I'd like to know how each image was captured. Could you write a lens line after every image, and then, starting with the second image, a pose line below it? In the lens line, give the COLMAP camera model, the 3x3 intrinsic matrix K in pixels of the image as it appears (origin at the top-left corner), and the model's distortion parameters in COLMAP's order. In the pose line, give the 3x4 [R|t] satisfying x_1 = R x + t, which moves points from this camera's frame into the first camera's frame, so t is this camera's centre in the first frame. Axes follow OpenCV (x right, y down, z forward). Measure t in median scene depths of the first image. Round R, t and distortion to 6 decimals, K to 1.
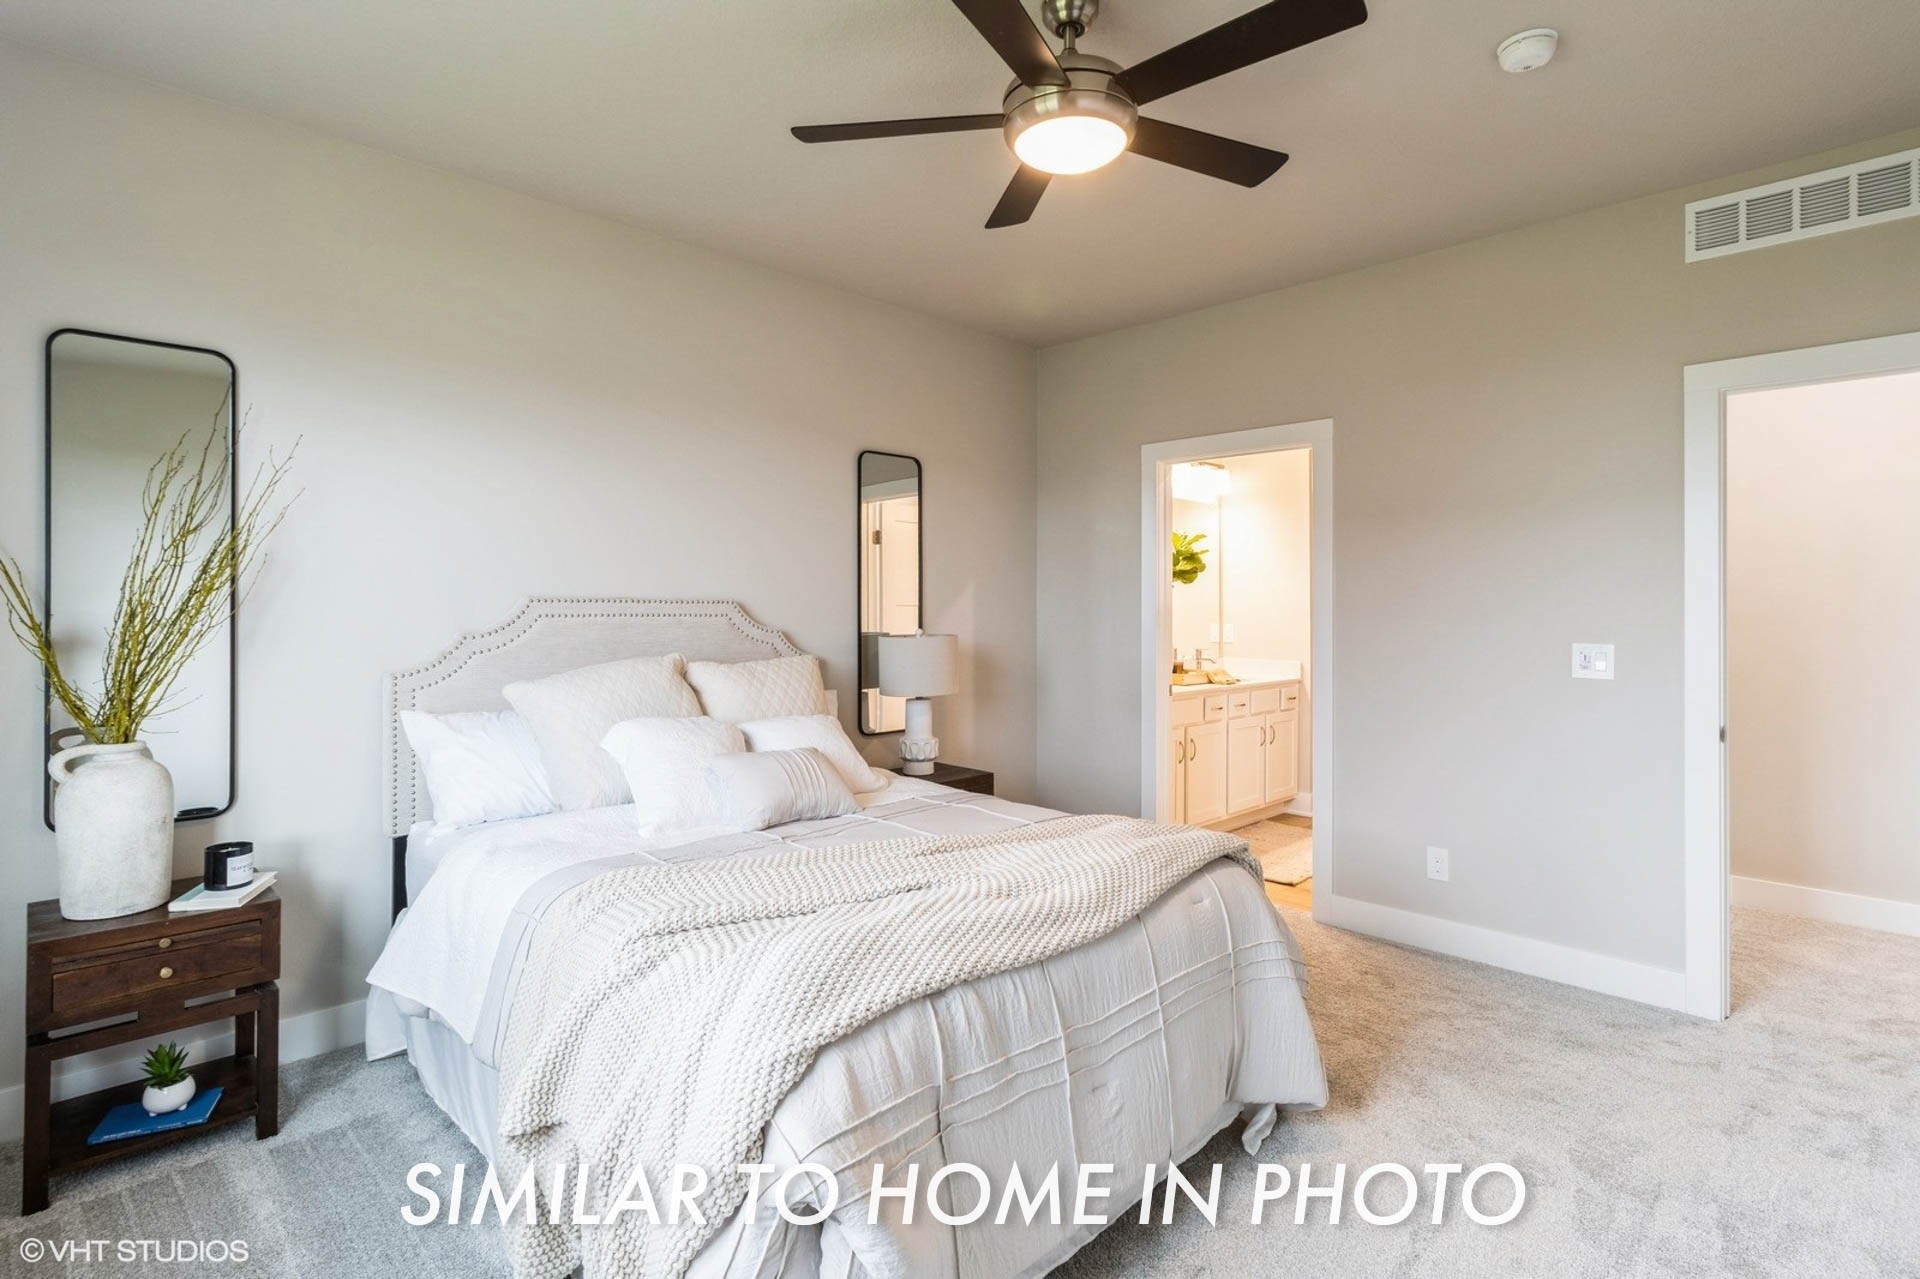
lens RADIAL K [[898.1, 0, 960.0], [0, 898.1, 639.5], [0, 0, 1]] dist [-0.000286, 0.000001]
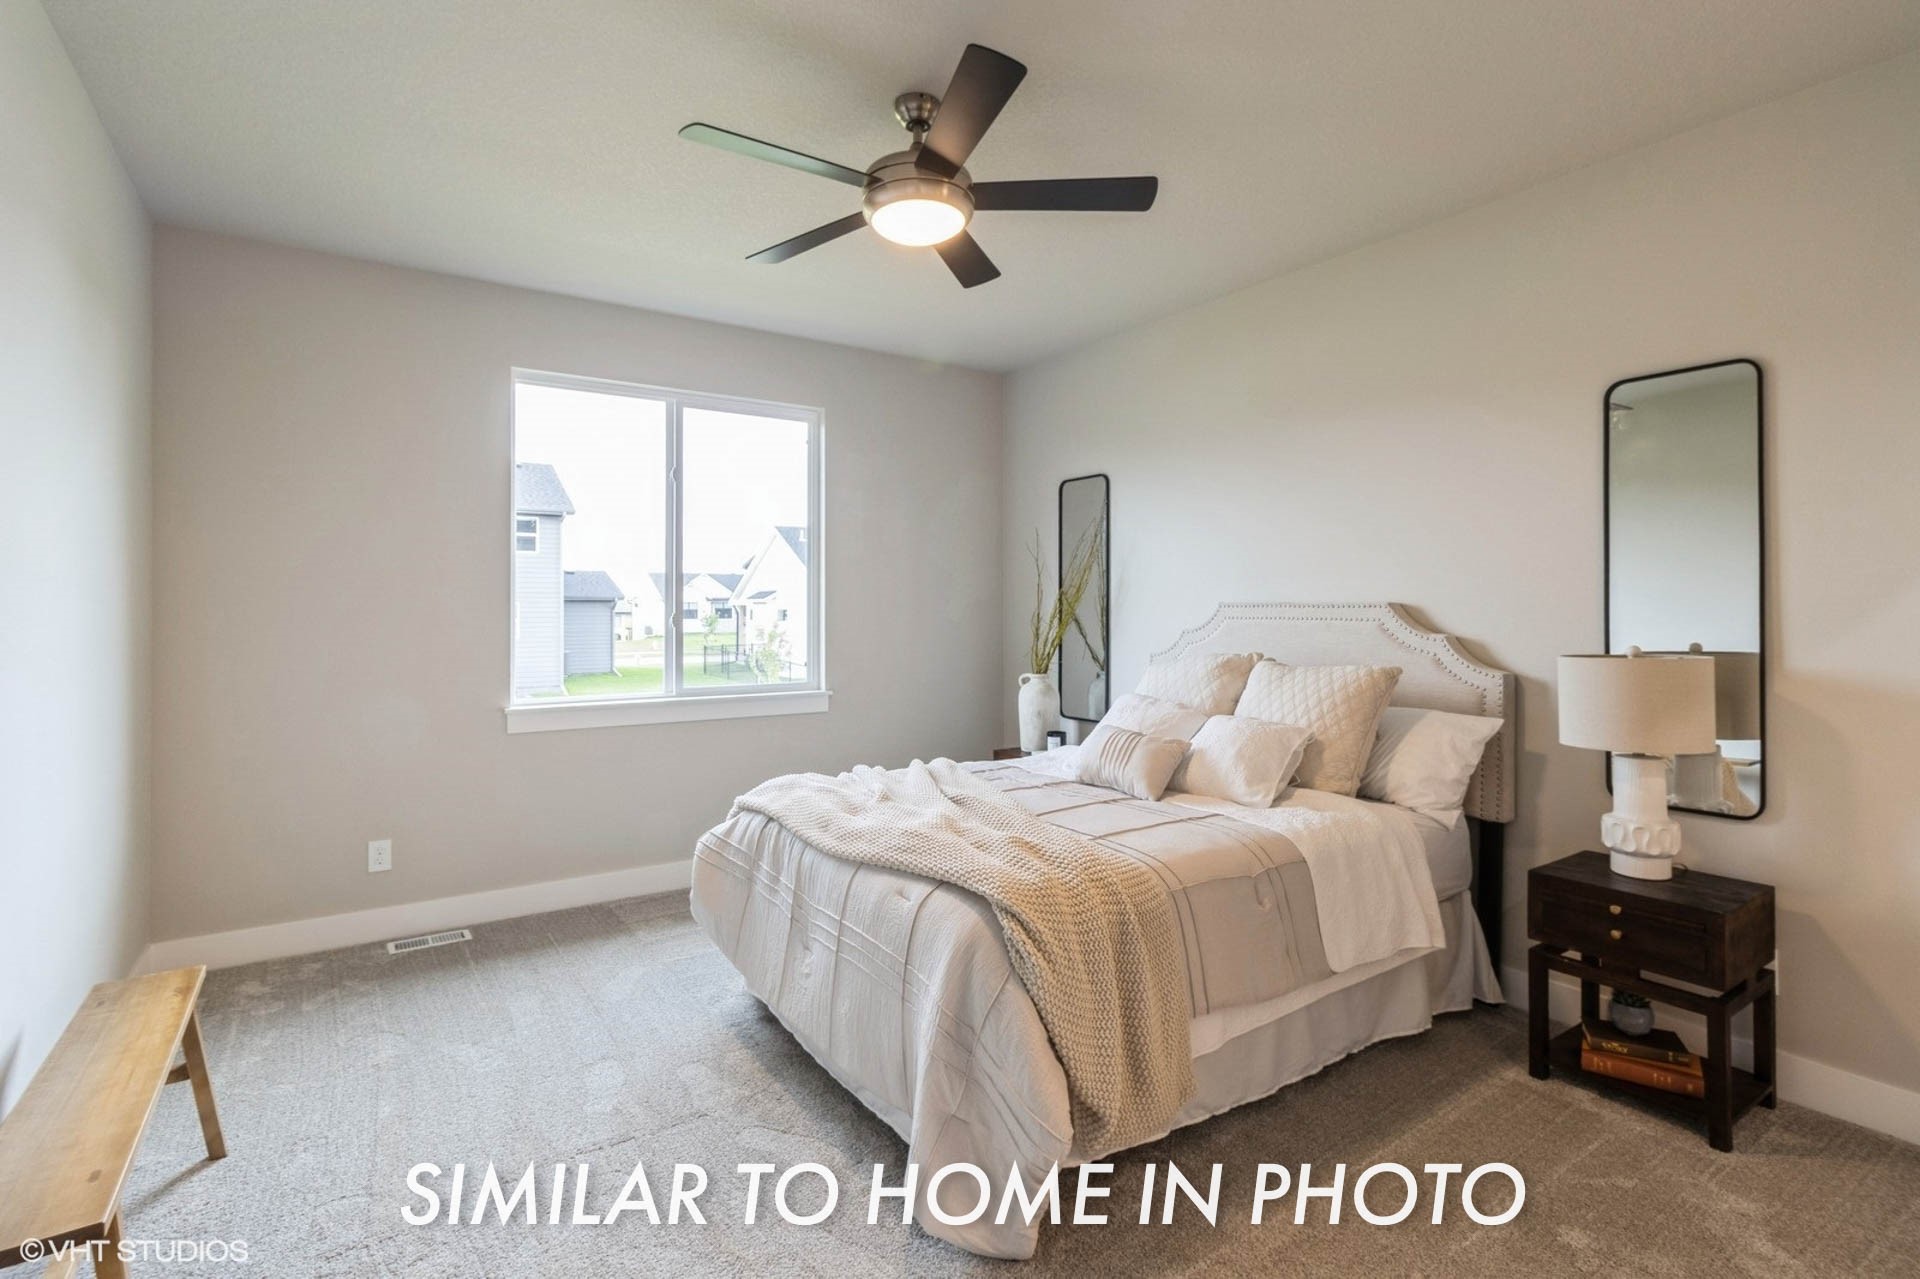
lens RADIAL K [[910.4, 0, 956.5], [0, 910.4, 608.7], [0, 0, 1]] dist [-0.001278, 0.000004]
pose [[-0.169260, -0.000818, -0.985571, 0.788907], [-0.039511, 0.999201, 0.005957, -0.028315], [0.984779, 0.039949, -0.169157, 0.749850]]
